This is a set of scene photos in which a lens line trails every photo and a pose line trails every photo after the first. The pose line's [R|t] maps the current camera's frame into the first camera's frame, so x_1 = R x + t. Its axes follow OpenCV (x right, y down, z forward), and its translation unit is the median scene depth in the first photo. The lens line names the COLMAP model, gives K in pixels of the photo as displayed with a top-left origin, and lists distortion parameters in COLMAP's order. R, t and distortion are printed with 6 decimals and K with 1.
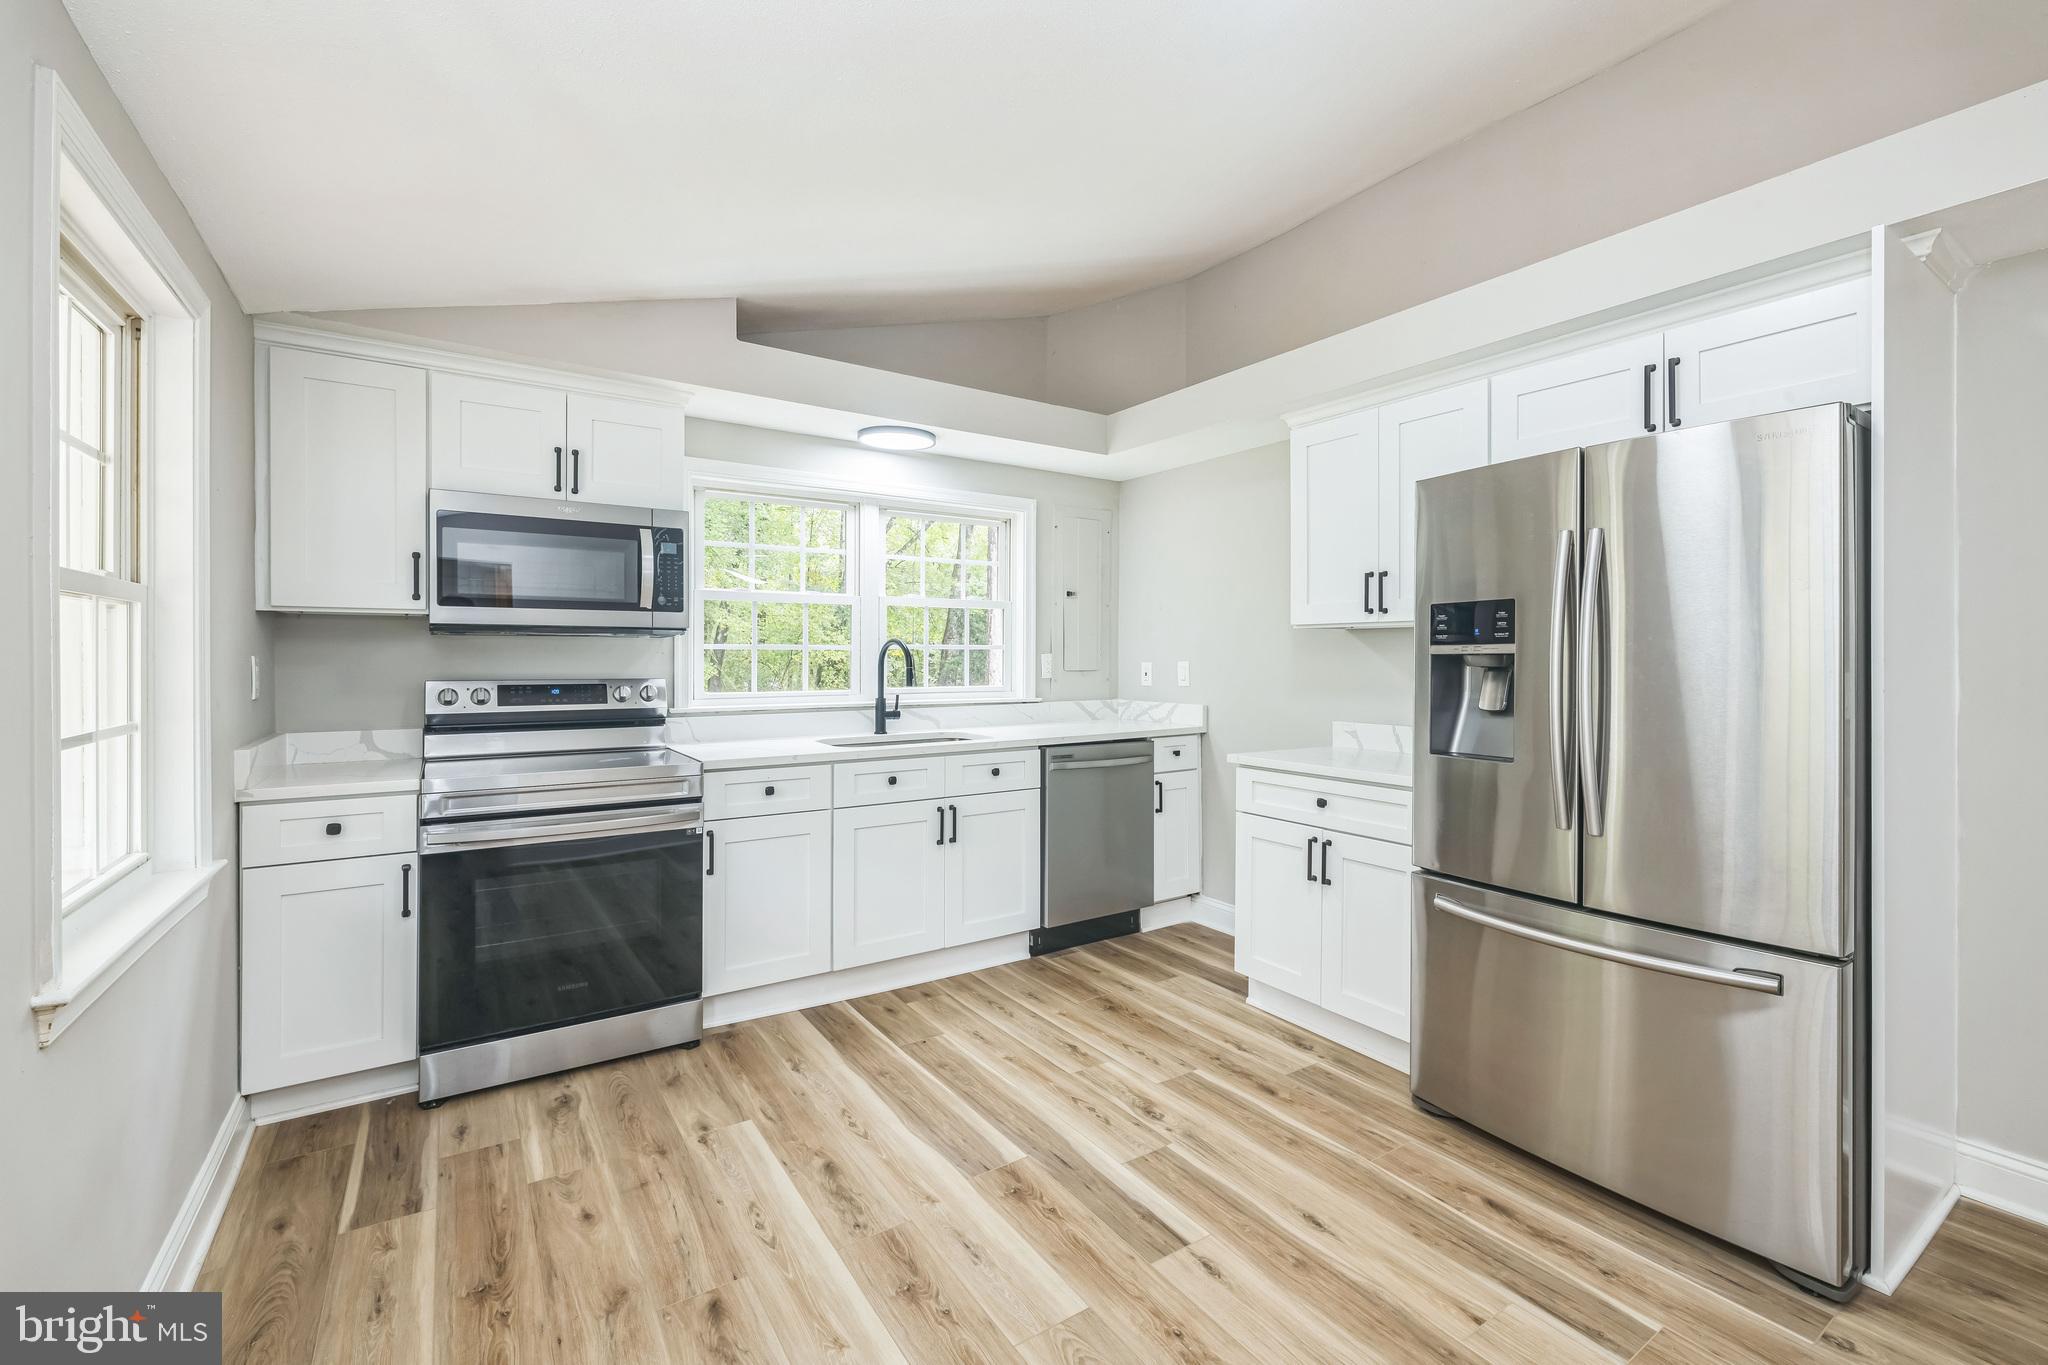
lens RADIAL K [[857.9, 0, 1022.5], [0, 857.9, 662.7], [0, 0, 1]] dist [0.000323, 0.000113]
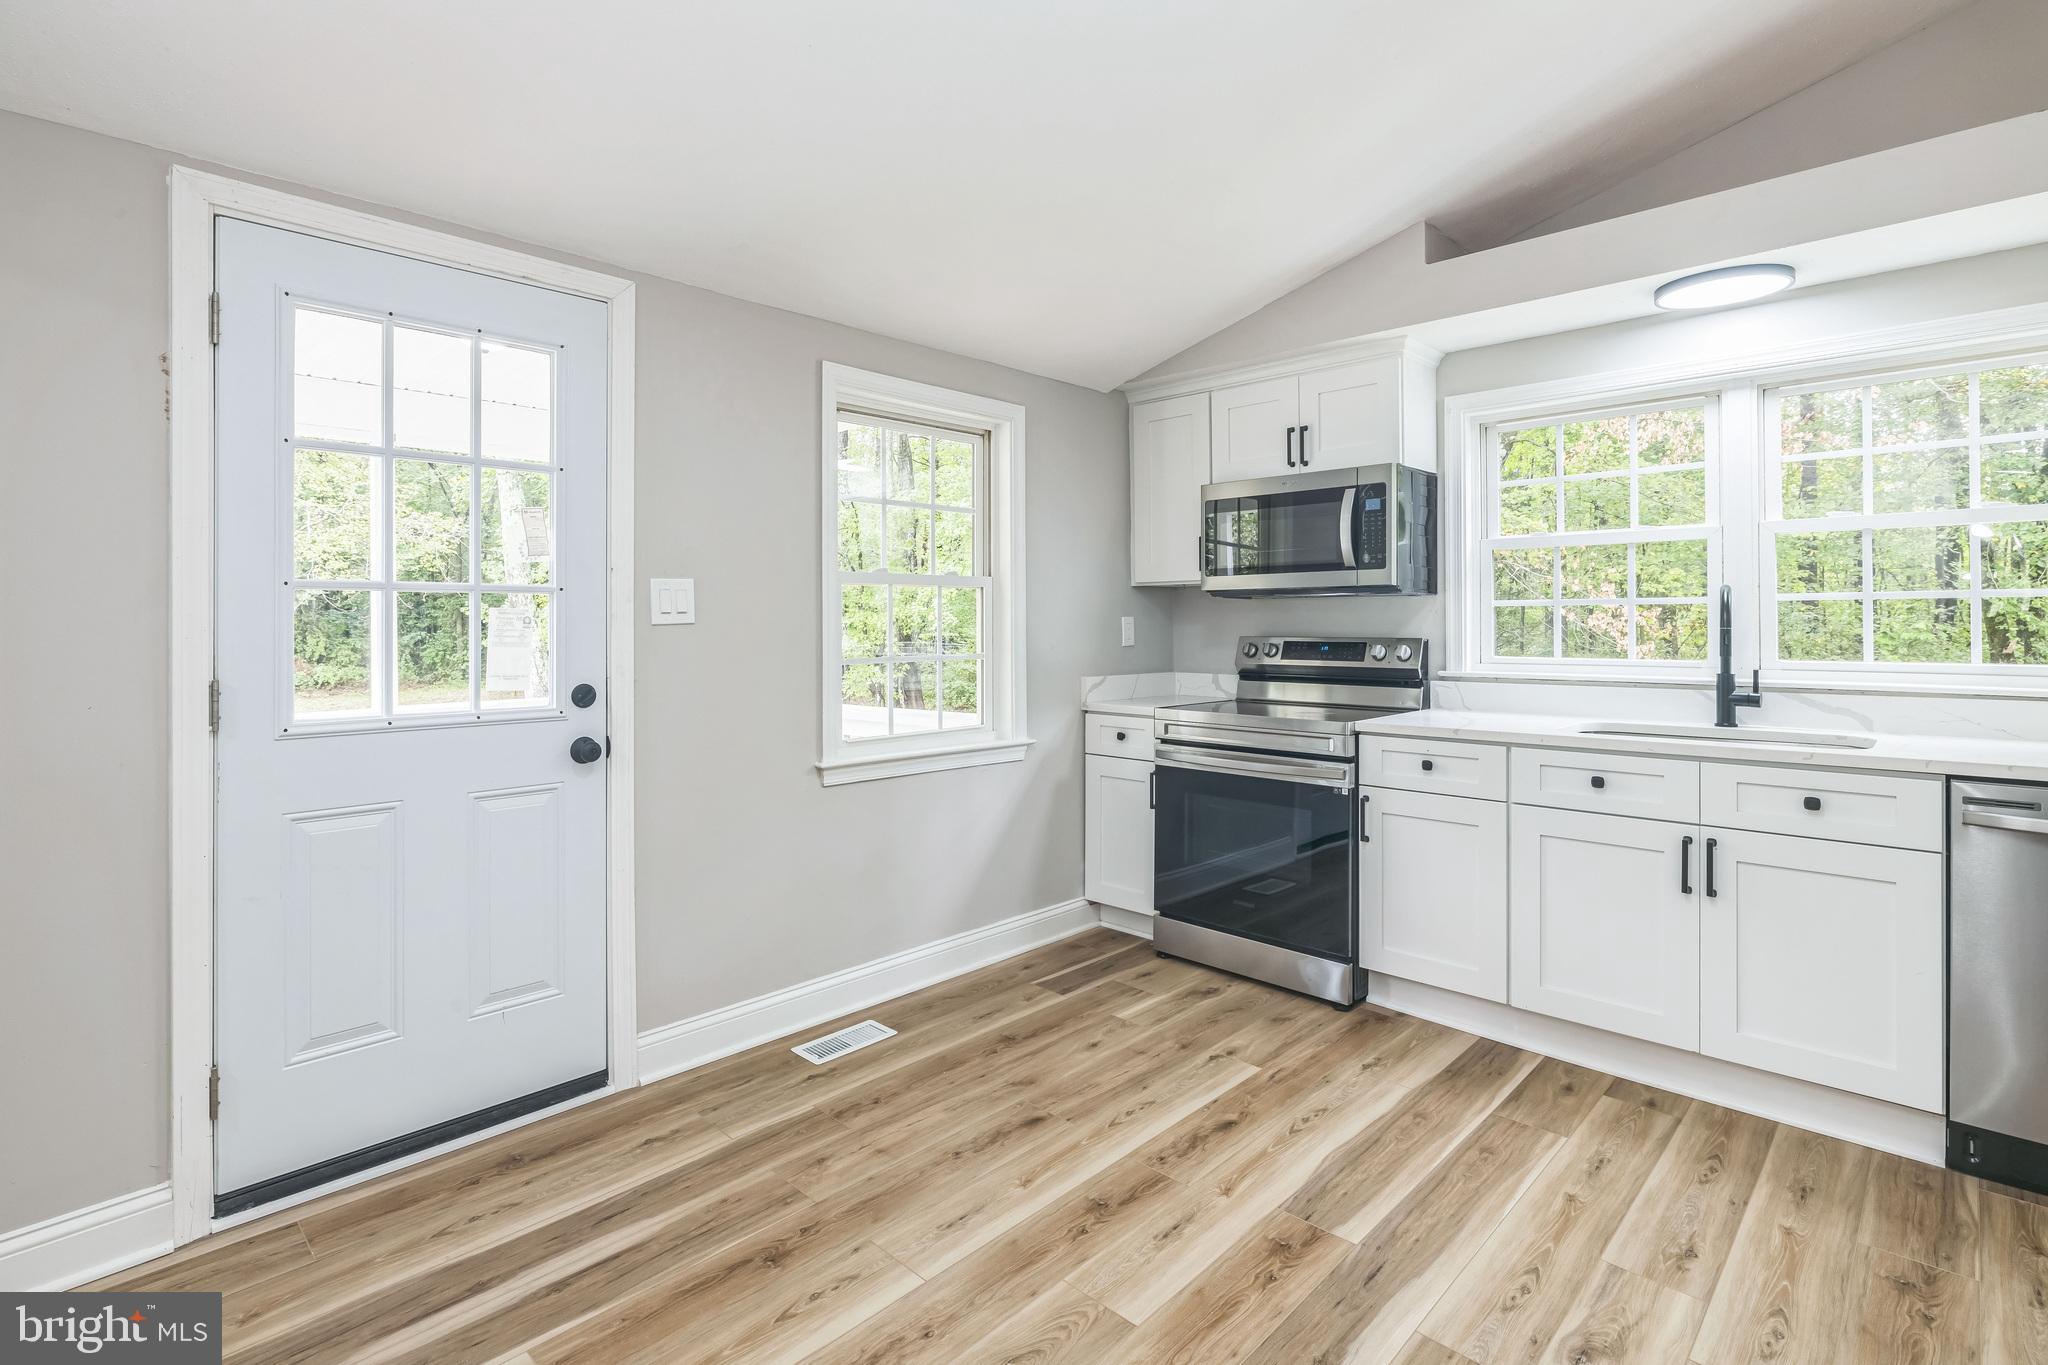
lens RADIAL K [[988.5, 0, 1022.8], [0, 988.5, 623.1], [0, 0, 1]] dist [-0.000889, 0.000128]
pose [[0.215455, -0.002337, -0.976511, 0.652934], [-0.003630, 0.999988, -0.003194, 0.007786], [0.976507, 0.004233, 0.215444, 0.398666]]
